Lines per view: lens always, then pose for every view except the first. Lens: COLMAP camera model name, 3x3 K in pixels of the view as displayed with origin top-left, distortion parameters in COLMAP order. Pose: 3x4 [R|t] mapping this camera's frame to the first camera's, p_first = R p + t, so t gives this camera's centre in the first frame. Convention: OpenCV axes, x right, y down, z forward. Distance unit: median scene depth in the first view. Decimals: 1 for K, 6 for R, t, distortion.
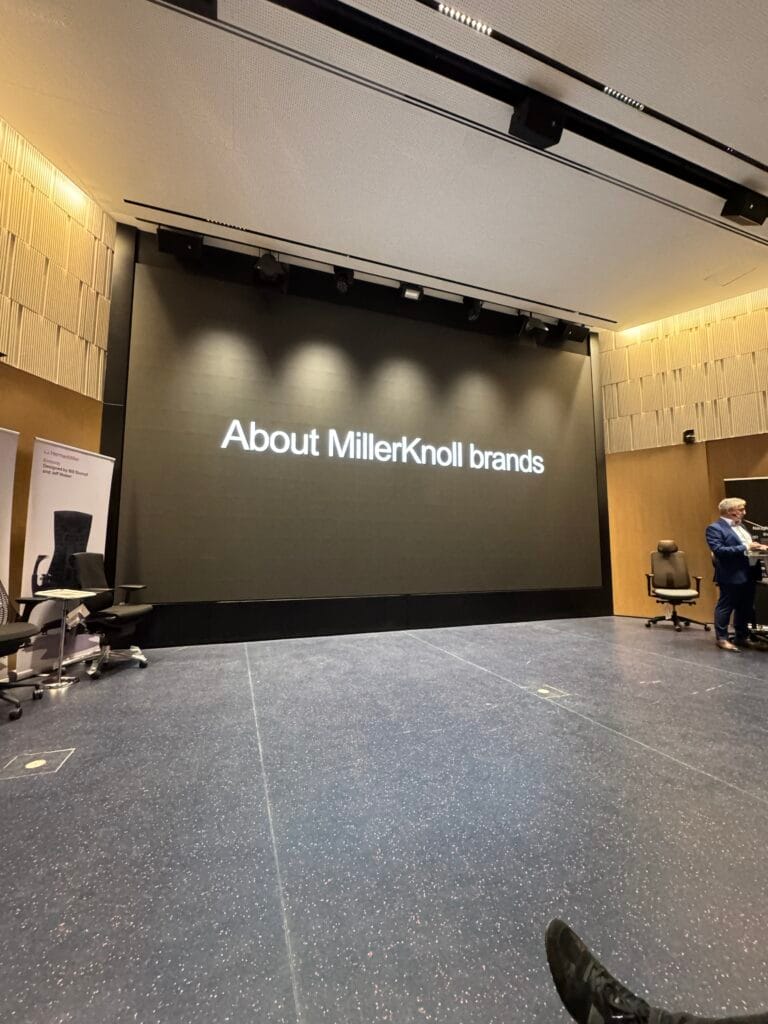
lens RADIAL K [[407.7, 0, 384.3], [0, 407.7, 511.8], [0, 0, 1]] dist [-0.001880, -0.001372]
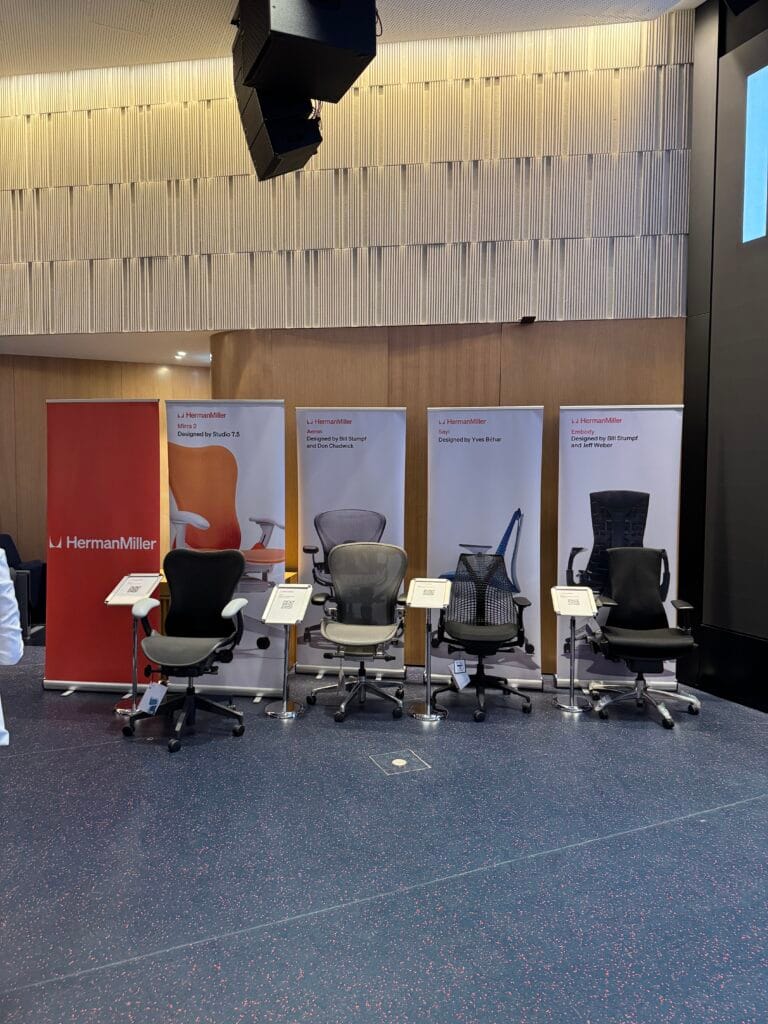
lens RADIAL K [[721.7, 0, 378.9], [0, 721.7, 507.9], [0, 0, 1]] dist [0.053283, -0.057924]
pose [[0.069129, 0.051642, -0.996270, 0.549866], [0.085962, 0.994637, 0.057522, -0.086221], [0.993897, -0.089618, 0.064319, 0.484033]]
